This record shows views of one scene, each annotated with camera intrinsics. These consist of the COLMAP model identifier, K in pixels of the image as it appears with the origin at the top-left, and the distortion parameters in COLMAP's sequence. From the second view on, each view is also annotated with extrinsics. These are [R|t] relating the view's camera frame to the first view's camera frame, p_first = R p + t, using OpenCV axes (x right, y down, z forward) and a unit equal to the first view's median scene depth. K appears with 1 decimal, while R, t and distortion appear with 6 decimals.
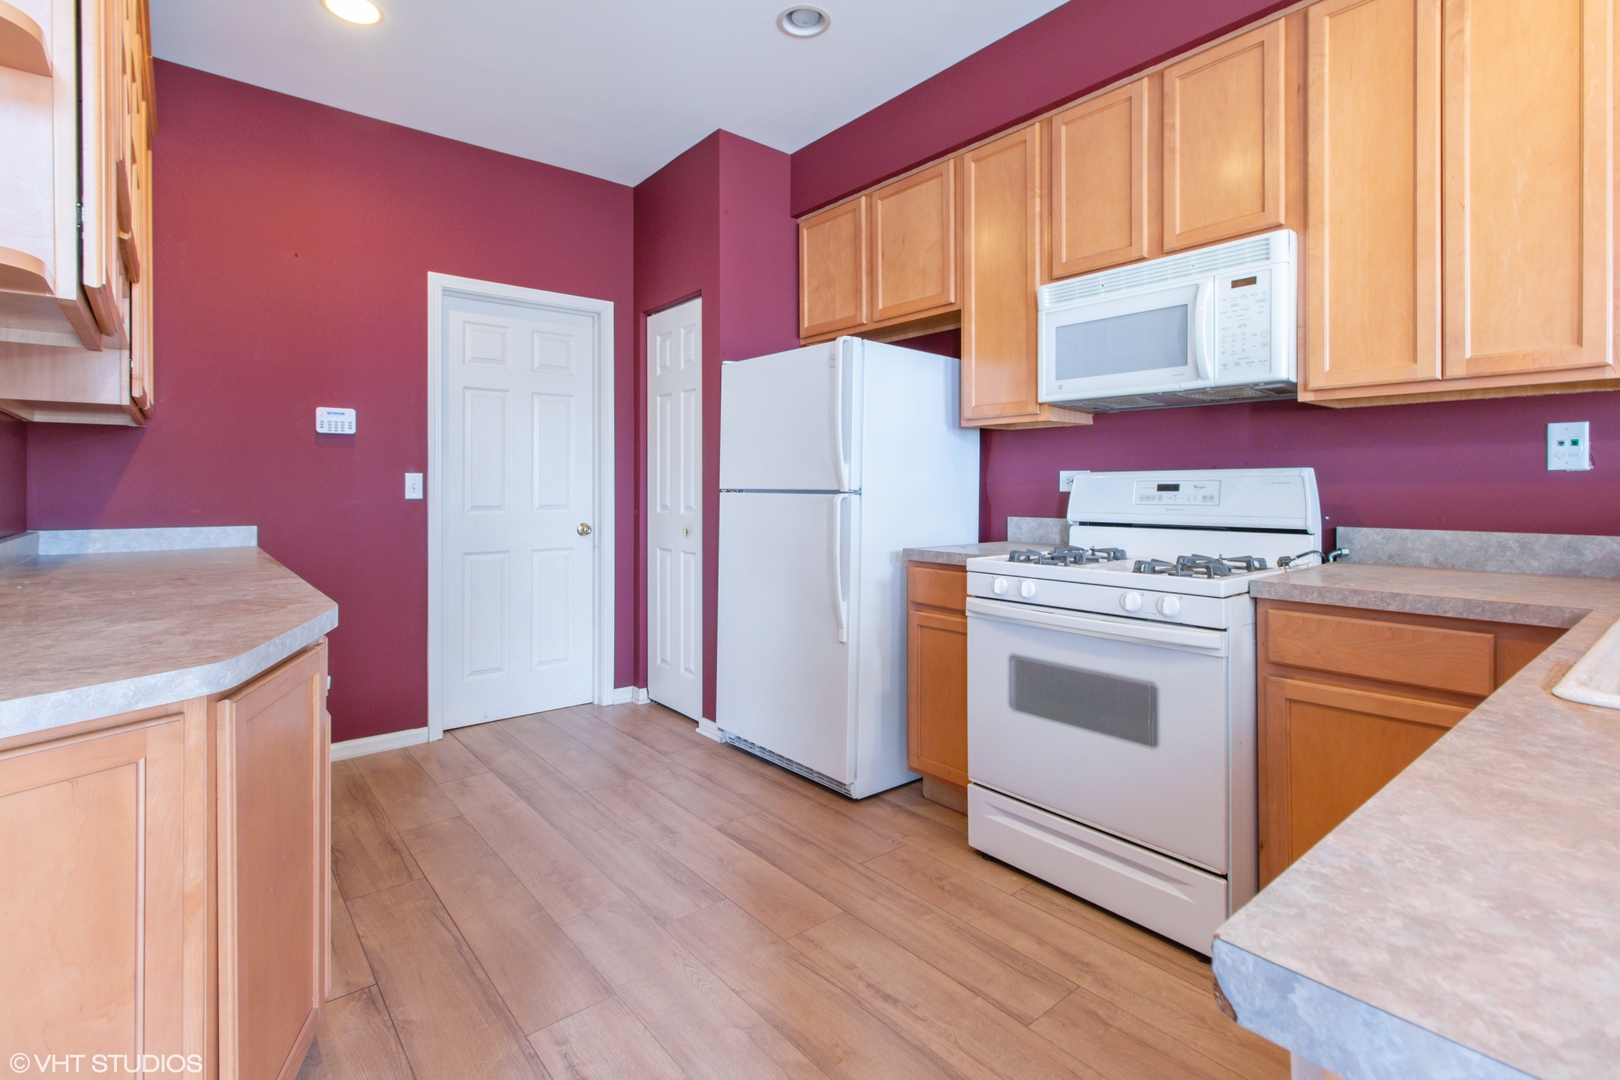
lens RADIAL K [[765.0, 0, 815.2], [0, 765.0, 483.3], [0, 0, 1]] dist [-0.000841, 0.000277]
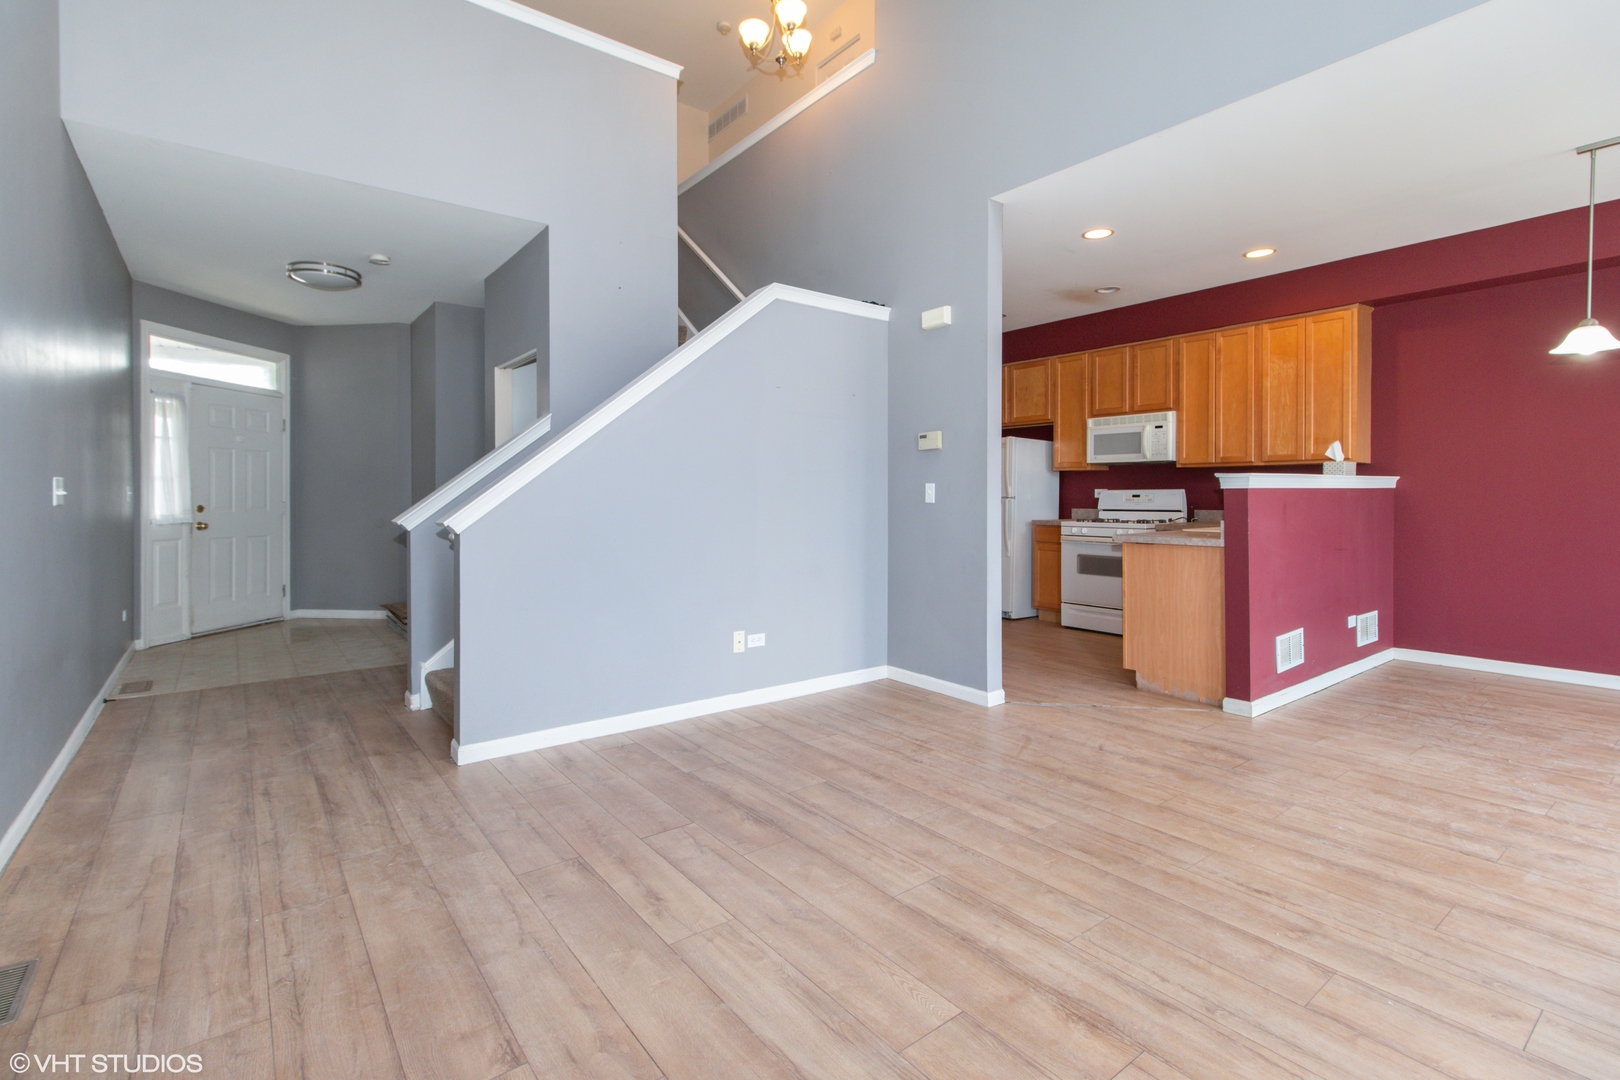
lens RADIAL K [[772.1, 0, 815.4], [0, 772.1, 508.4], [0, 0, 1]] dist [-0.000350, 0.001342]
pose [[0.999591, -0.000418, -0.028581, -0.540796], [0.001014, 0.999782, 0.020859, -0.007773], [0.028566, -0.020879, 0.999374, -1.607232]]
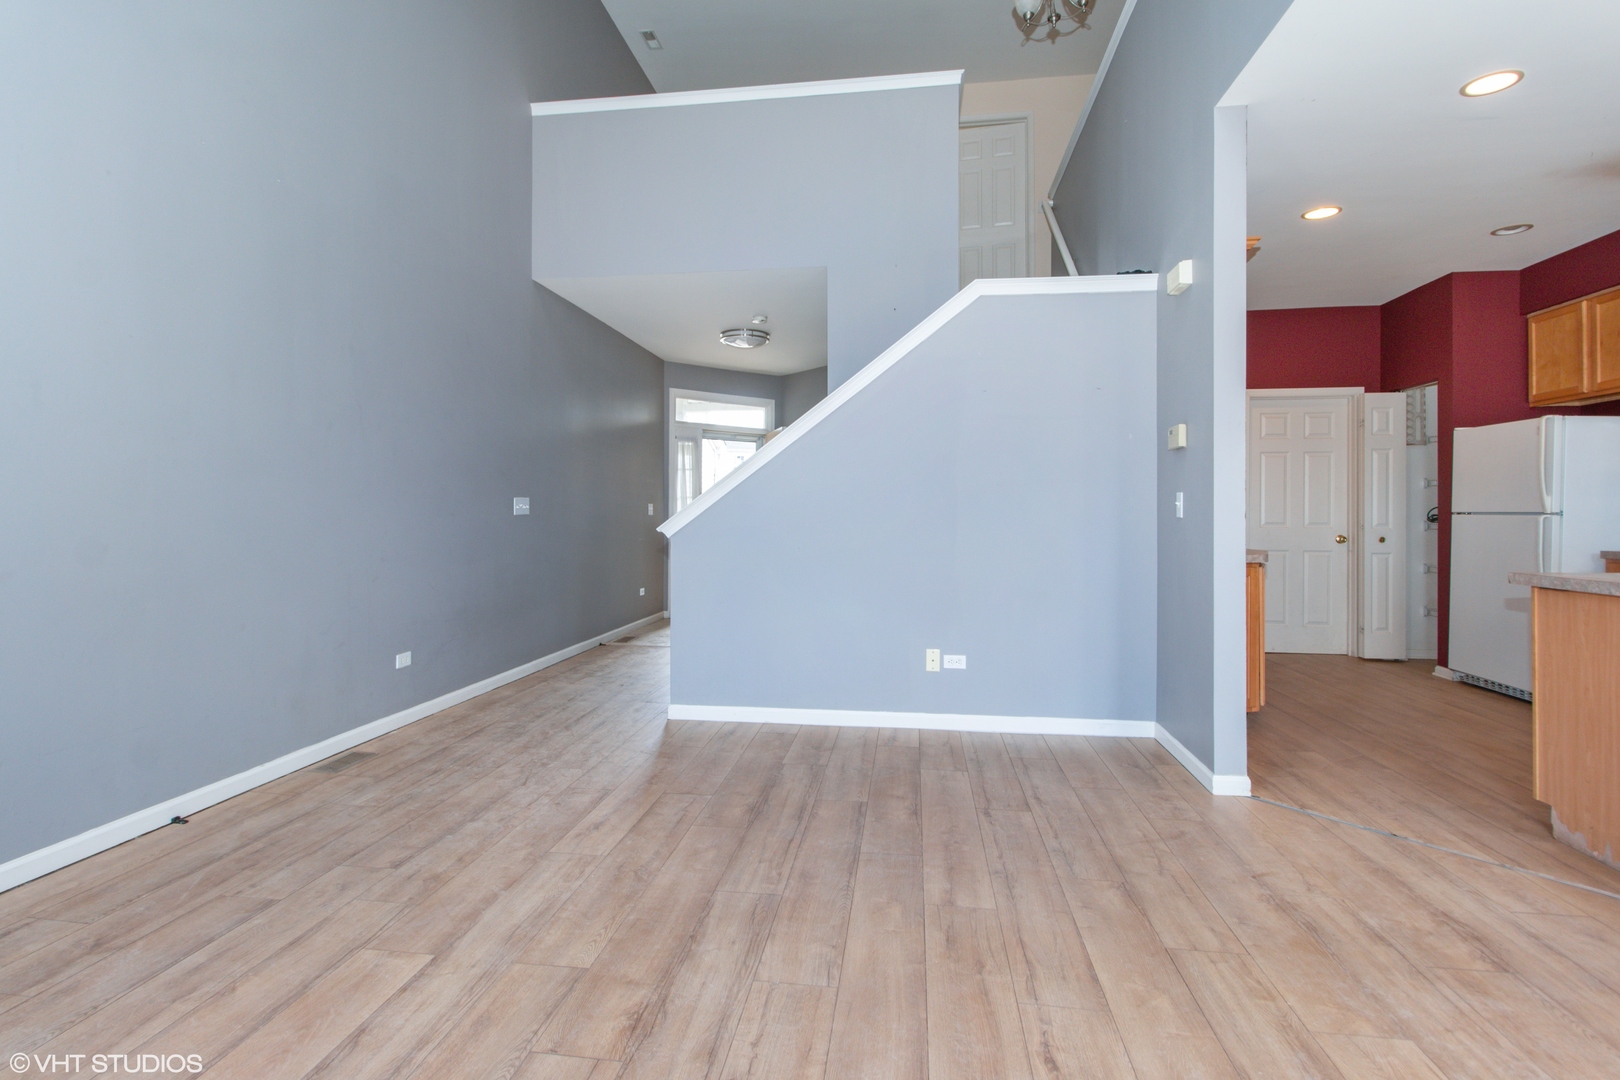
lens RADIAL K [[813.3, 0, 778.4], [0, 813.3, 515.0], [0, 0, 1]] dist [-0.000997, -0.001767]
pose [[0.661982, 0.001723, -0.749517, 0.246933], [0.001806, 0.999991, 0.003894, 0.004821], [0.749517, -0.003932, 0.661973, -1.329344]]
